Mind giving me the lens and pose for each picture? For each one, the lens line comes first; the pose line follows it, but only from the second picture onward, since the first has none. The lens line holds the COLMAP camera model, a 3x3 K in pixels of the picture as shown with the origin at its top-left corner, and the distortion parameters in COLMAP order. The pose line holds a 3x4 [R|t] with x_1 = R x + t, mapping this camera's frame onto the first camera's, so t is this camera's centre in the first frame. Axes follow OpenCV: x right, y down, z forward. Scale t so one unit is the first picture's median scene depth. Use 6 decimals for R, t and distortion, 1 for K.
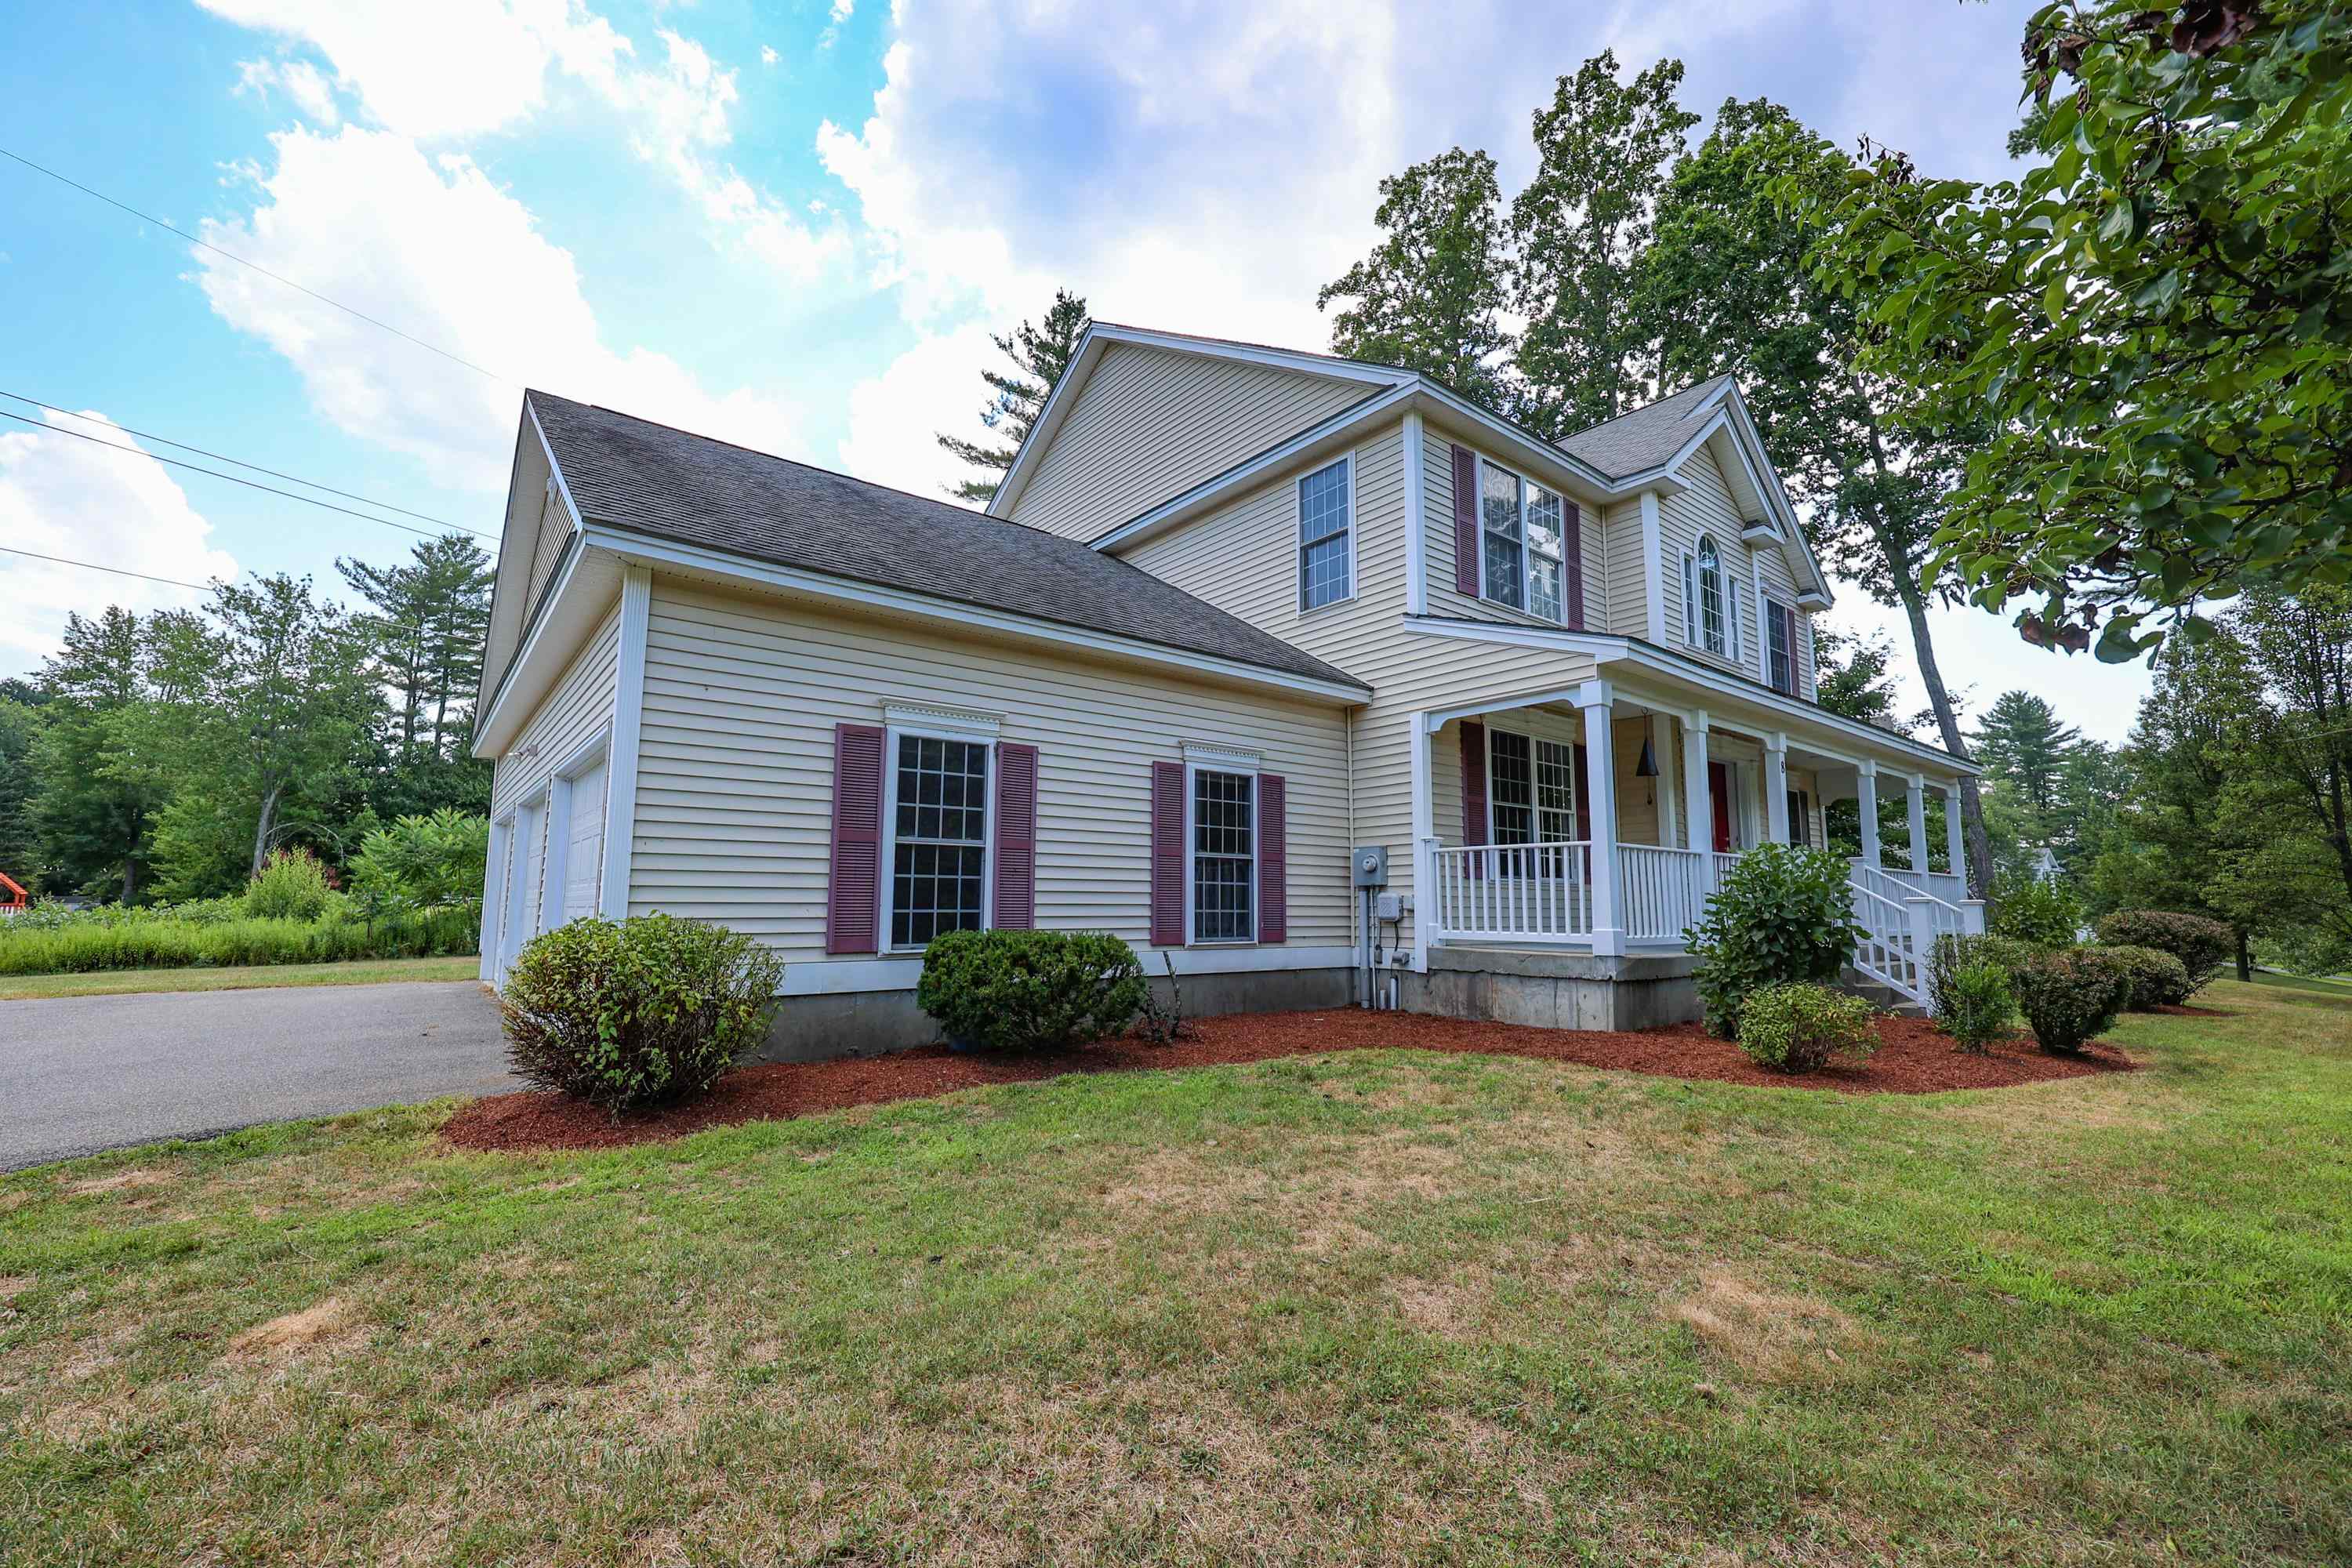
lens RADIAL K [[974.3, 0, 1182.9], [0, 974.3, 808.9], [0, 0, 1]] dist [-0.001168, -0.016783]
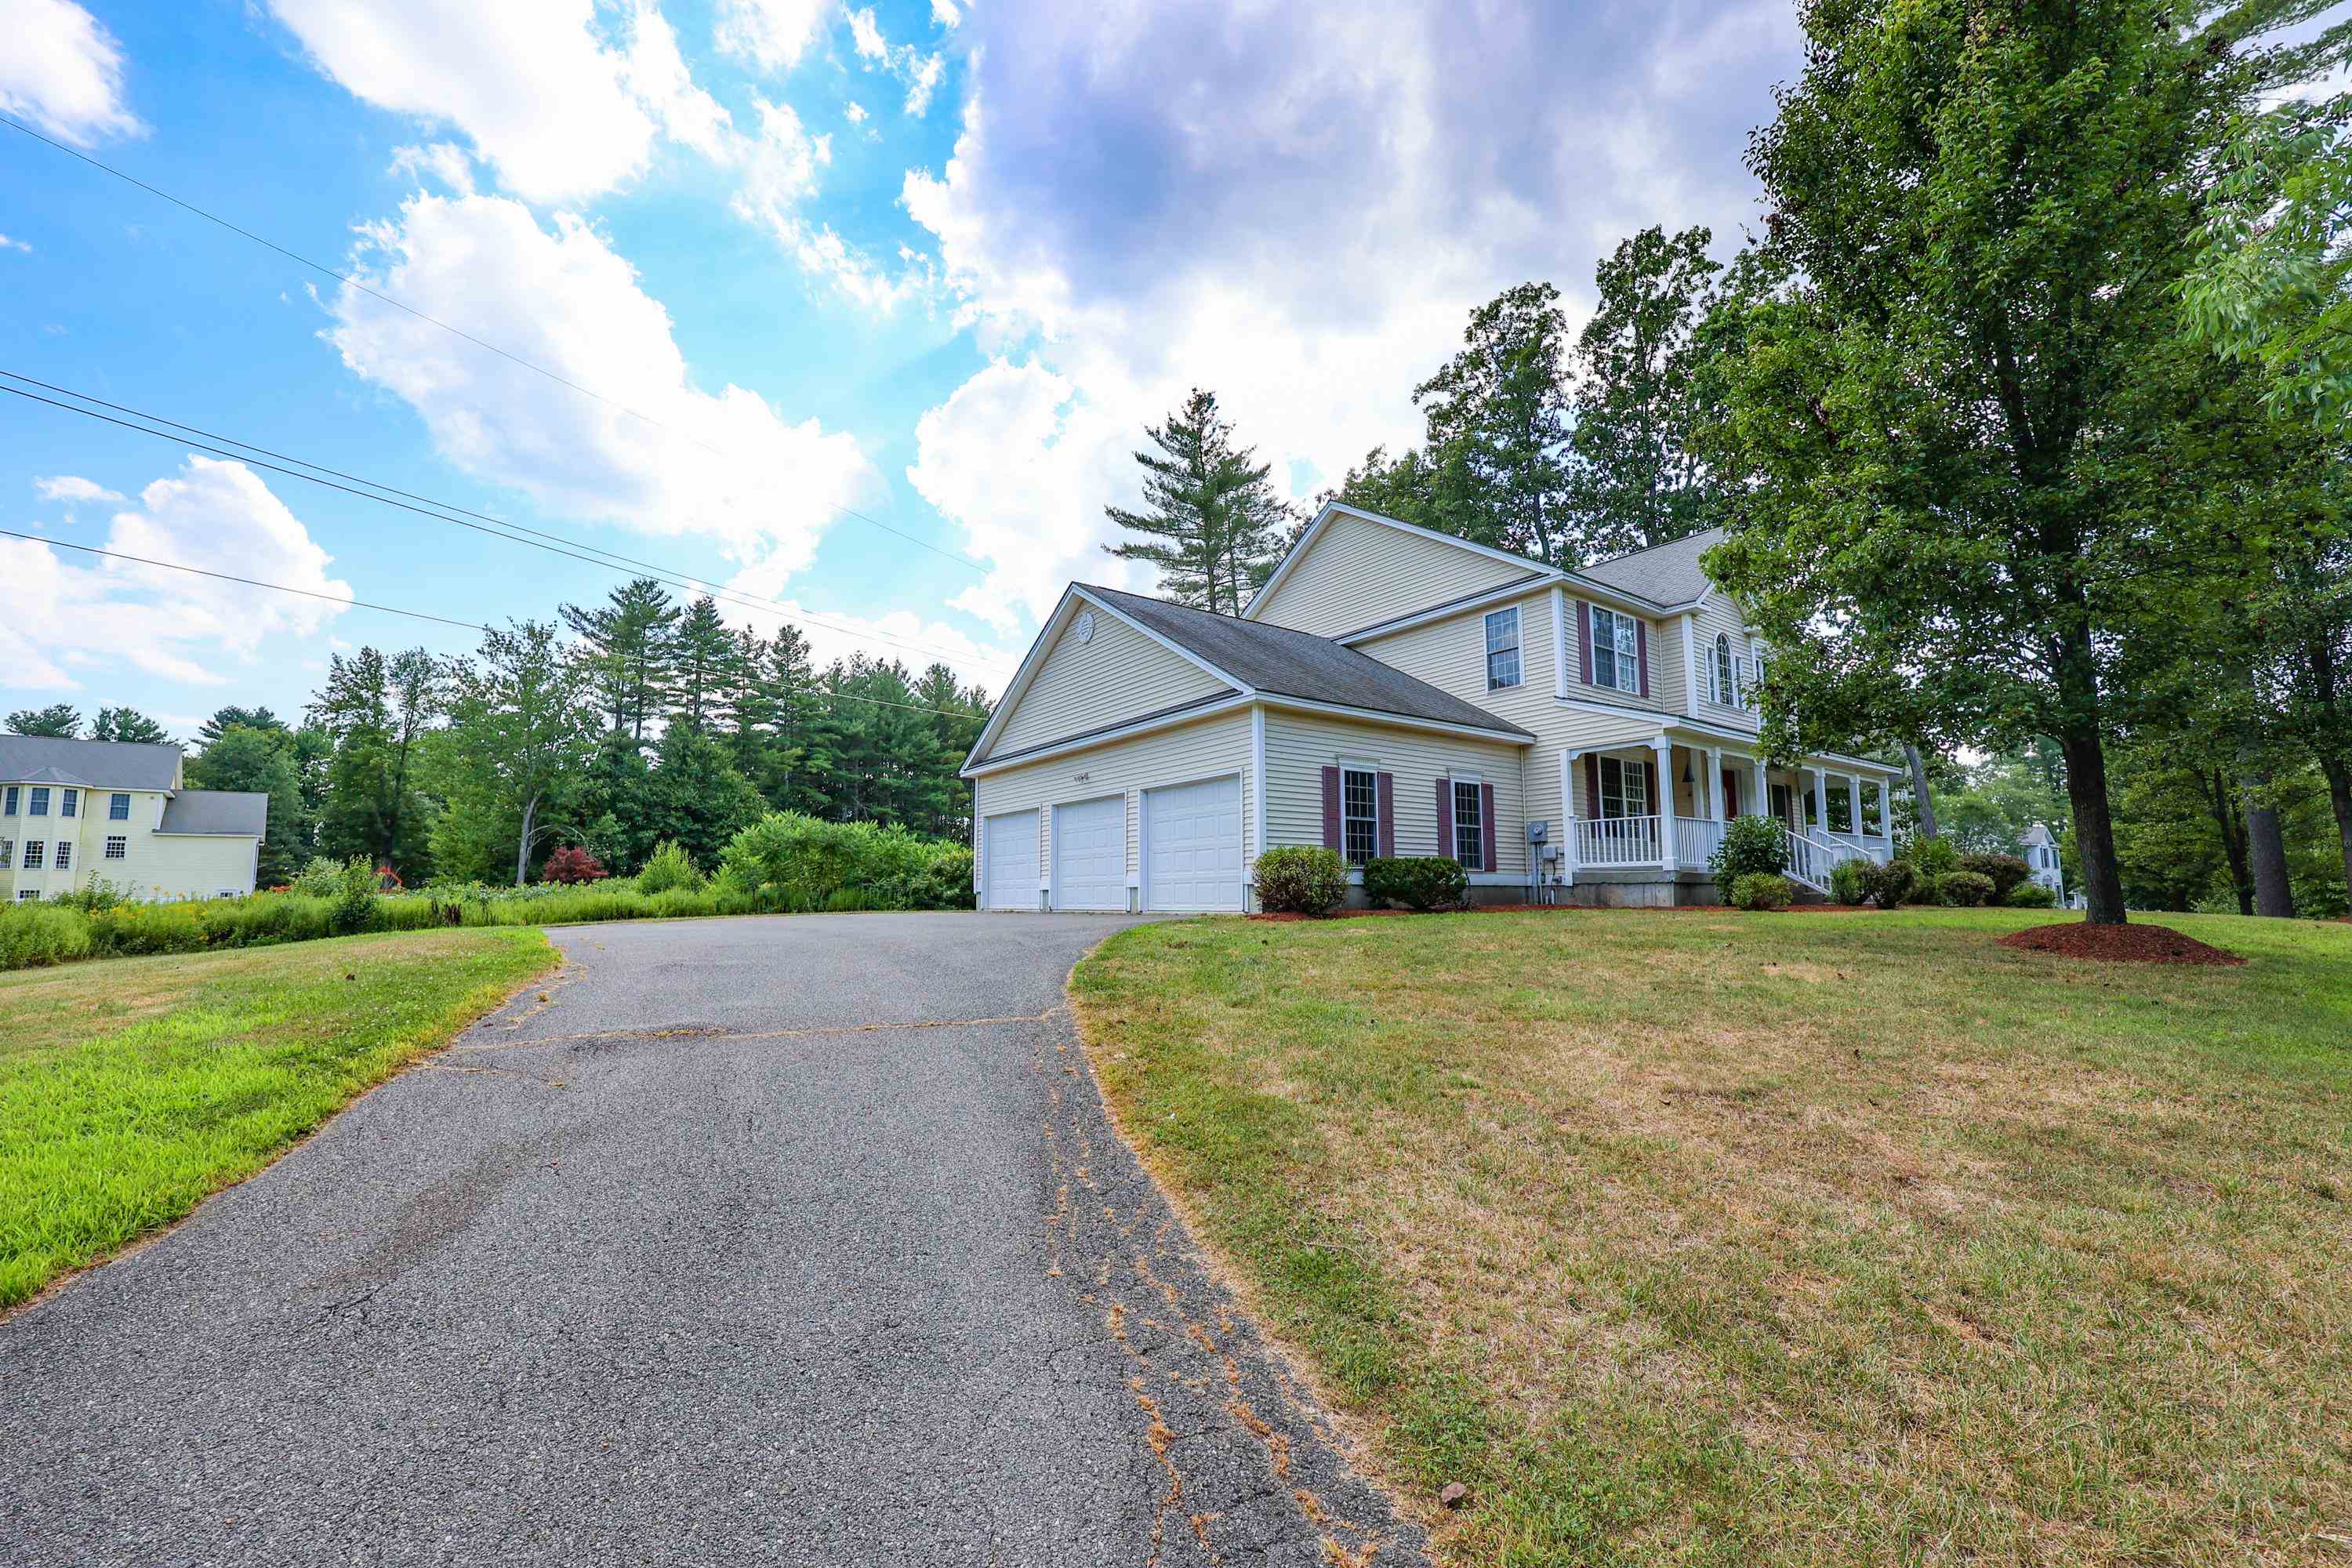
lens RADIAL K [[936.4, 0, 1177.6], [0, 936.4, 824.0], [0, 0, 1]] dist [-0.020991, -0.000017]
pose [[0.998689, -0.013866, -0.049274, -0.360602], [0.014921, 0.999666, 0.021117, -0.003275], [0.048965, -0.021824, 0.998562, -0.724264]]
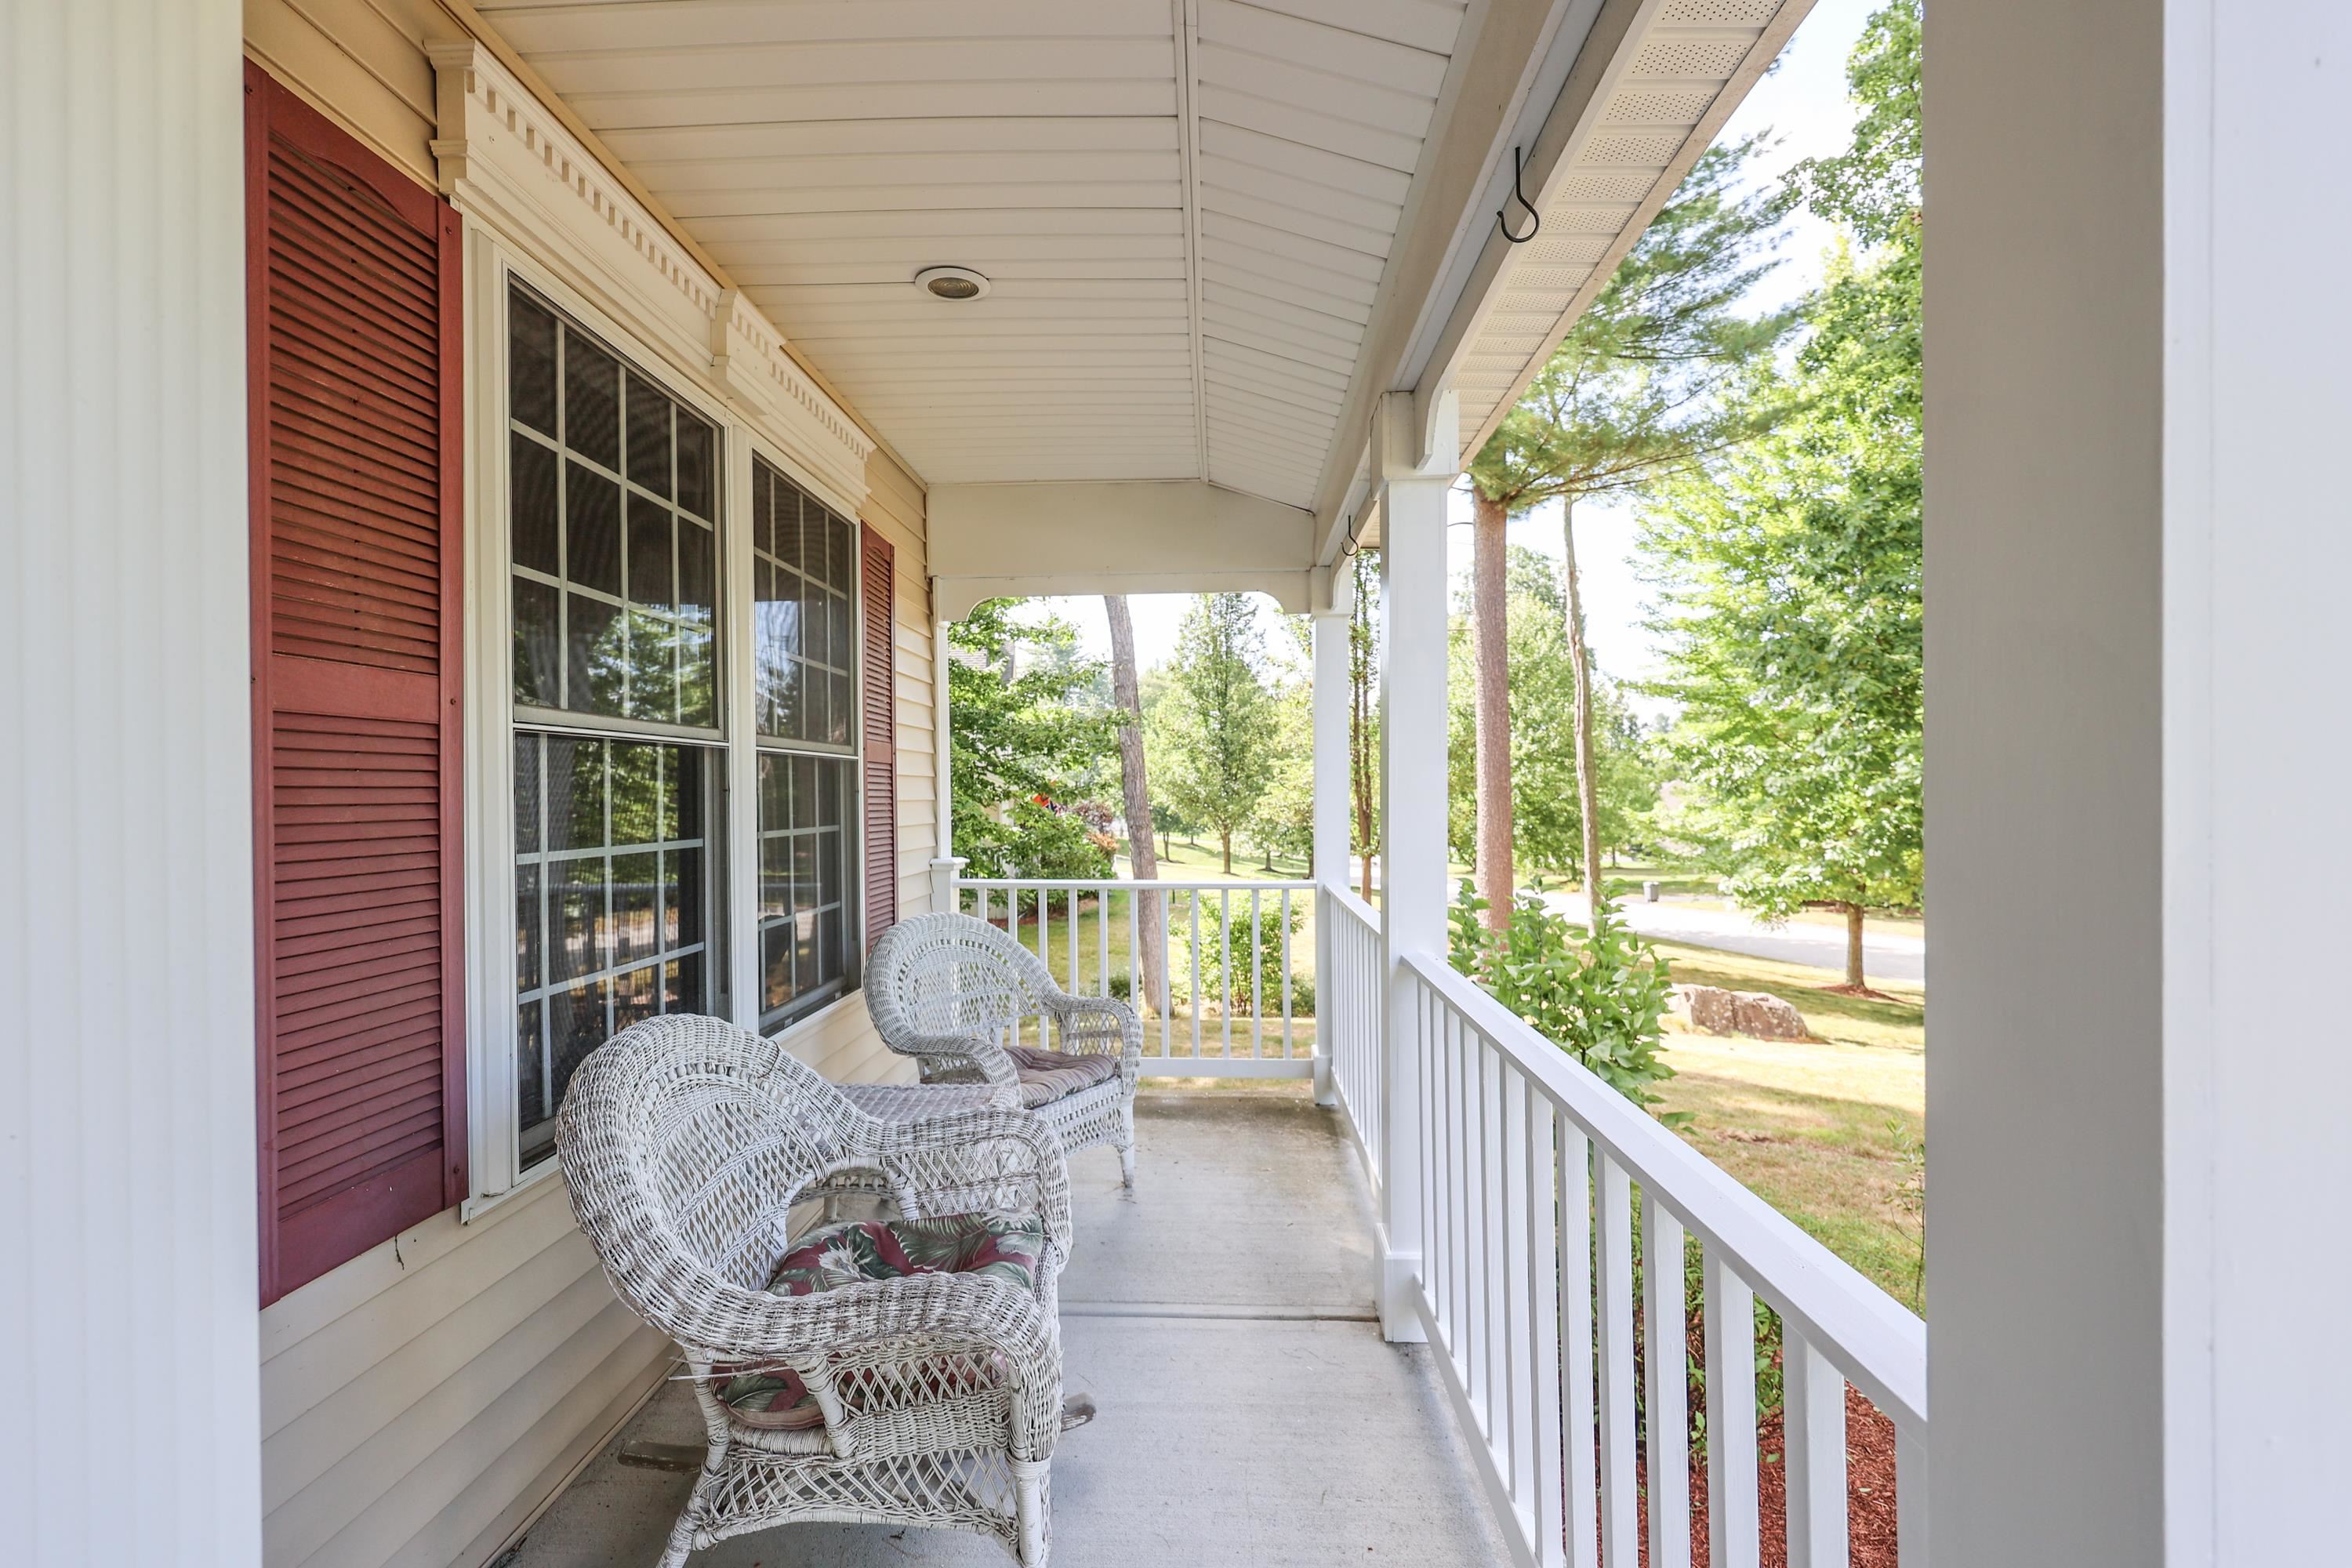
lens RADIAL K [[987.7, 0, 1176.0], [0, 987.7, 784.0], [0, 0, 1]] dist [-0.001024, 0.000014]
pose [[0.659446, 0.001773, 0.751750, -0.232793], [-0.075279, 0.995127, 0.063688, 0.012807], [-0.747973, -0.098590, 0.656366, 0.449938]]
